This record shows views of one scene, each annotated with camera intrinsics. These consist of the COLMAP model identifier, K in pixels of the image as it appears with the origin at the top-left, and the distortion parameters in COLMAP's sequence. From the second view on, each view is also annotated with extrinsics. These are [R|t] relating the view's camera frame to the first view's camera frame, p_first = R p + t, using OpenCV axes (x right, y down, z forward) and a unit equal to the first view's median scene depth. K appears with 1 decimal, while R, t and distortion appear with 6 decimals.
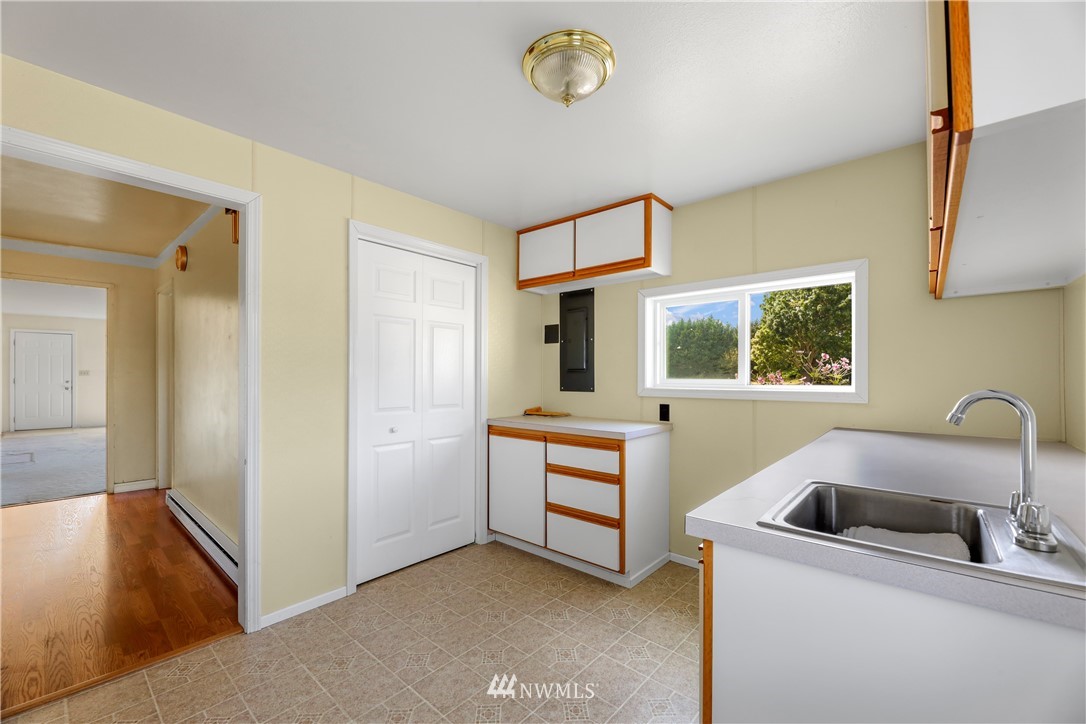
lens RADIAL K [[444.0, 0, 540.9], [0, 444.0, 368.2], [0, 0, 1]] dist [-0.007984, -0.000744]
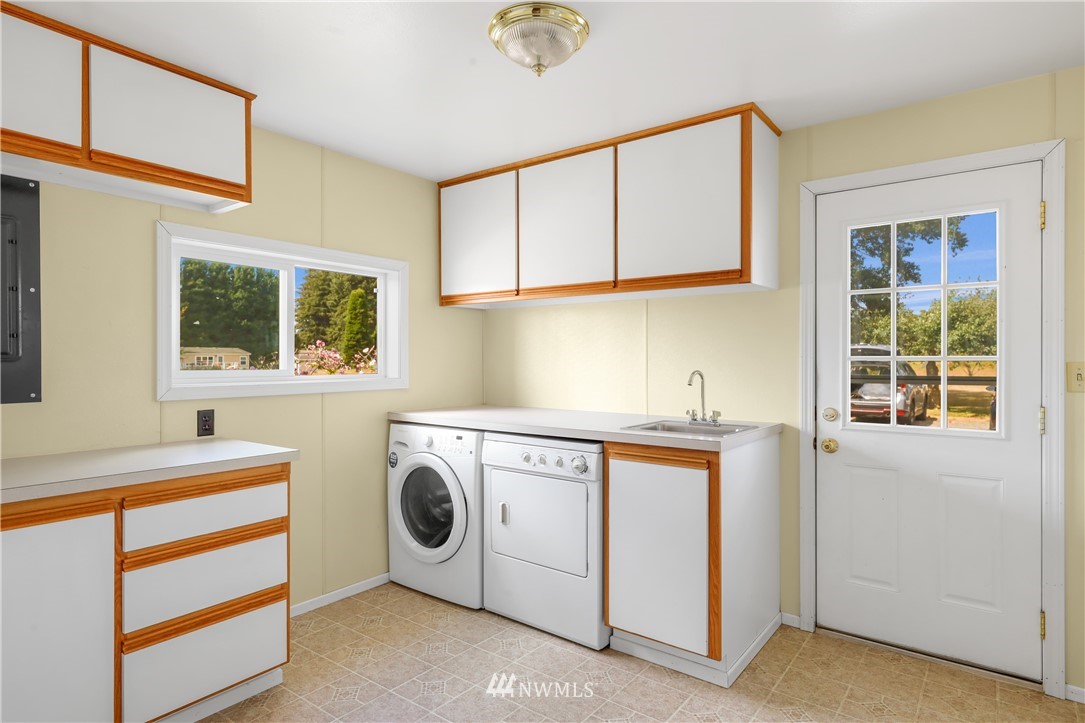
lens RADIAL K [[615.2, 0, 547.8], [0, 615.2, 357.5], [0, 0, 1]] dist [0.008562, 0.001120]
pose [[-0.078564, -0.001742, 0.996908, -0.682691], [-0.013682, 0.999906, 0.000669, -0.001835], [-0.996815, -0.013587, -0.078581, 0.606038]]
